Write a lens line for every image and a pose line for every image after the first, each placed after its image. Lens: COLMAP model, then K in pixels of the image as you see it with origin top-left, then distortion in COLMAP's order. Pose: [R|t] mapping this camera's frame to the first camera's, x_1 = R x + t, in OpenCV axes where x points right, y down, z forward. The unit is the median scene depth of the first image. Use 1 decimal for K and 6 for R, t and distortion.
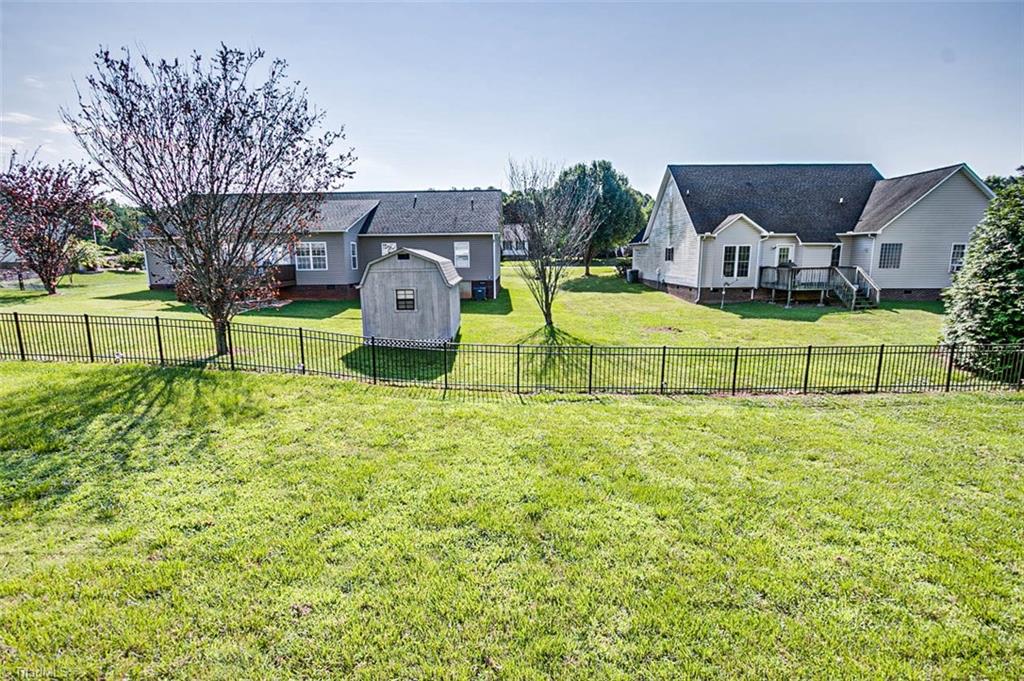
lens RADIAL K [[493.9, 0, 507.0], [0, 493.9, 344.6], [0, 0, 1]] dist [-0.015503, 0.000826]
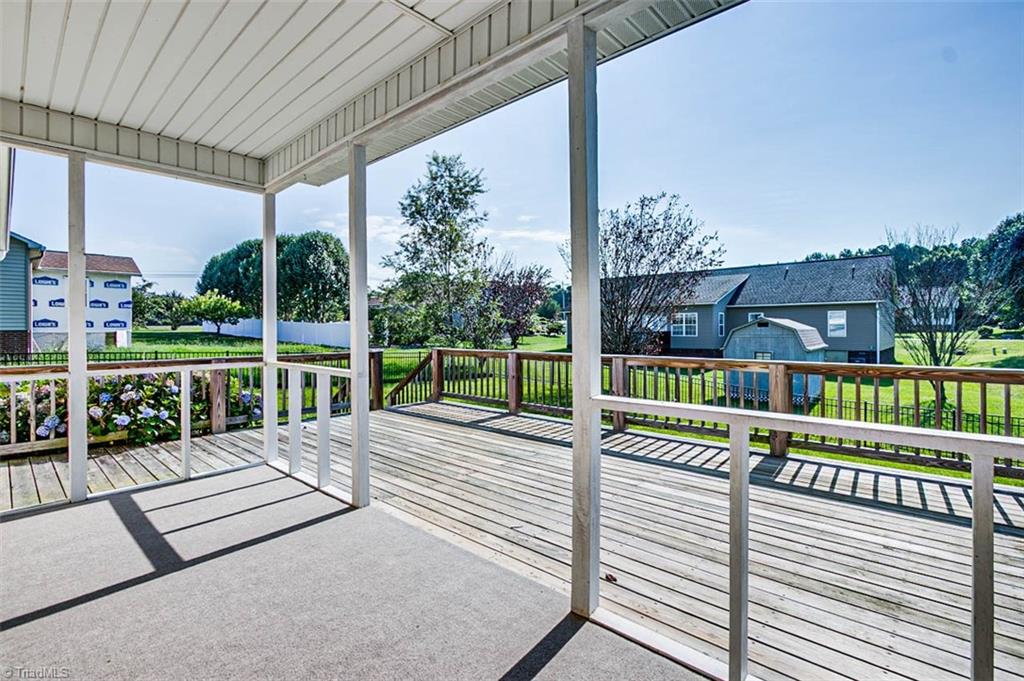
lens RADIAL K [[493.9, 0, 509.5], [0, 493.9, 332.1], [0, 0, 1]] dist [-0.015503, 0.000826]
pose [[0.760667, 0.010450, -0.649058, 0.066282], [-0.117566, 0.985553, -0.121914, 0.038701], [0.638407, 0.169043, 0.750907, -0.190836]]
